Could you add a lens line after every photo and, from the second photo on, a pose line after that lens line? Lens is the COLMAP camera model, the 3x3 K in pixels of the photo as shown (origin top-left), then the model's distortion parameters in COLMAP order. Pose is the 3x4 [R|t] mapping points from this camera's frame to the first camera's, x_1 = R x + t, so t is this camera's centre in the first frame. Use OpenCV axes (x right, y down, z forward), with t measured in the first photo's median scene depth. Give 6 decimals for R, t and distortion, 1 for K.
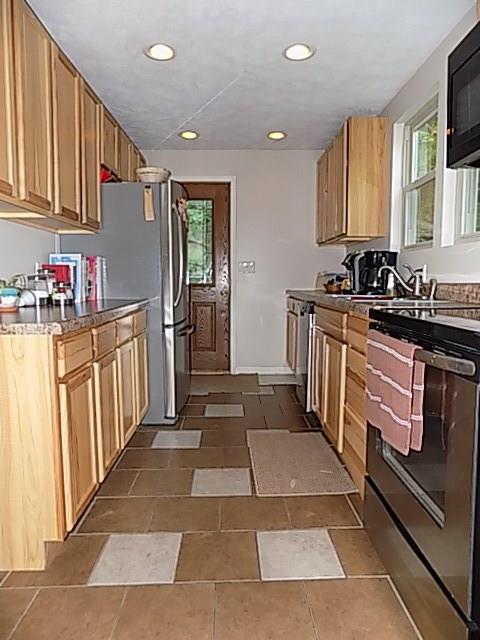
lens RADIAL K [[433.7, 0, 240.0], [0, 433.7, 320.0], [0, 0, 1]] dist [-0.061827, 0.071877]
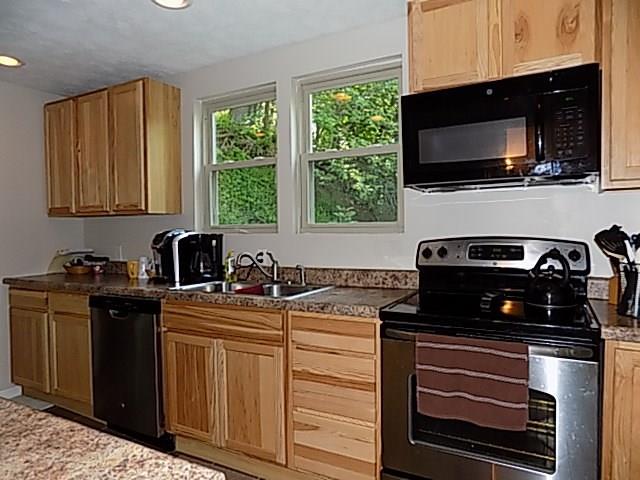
lens RADIAL K [[433.7, 0, 320.0], [0, 433.7, 240.0], [0, 0, 1]] dist [-0.061827, 0.071877]
pose [[0.490986, -0.033307, 0.870531, -0.332569], [0.097729, 0.995067, -0.017048, -0.095195], [-0.865668, 0.093447, 0.491819, 0.296321]]
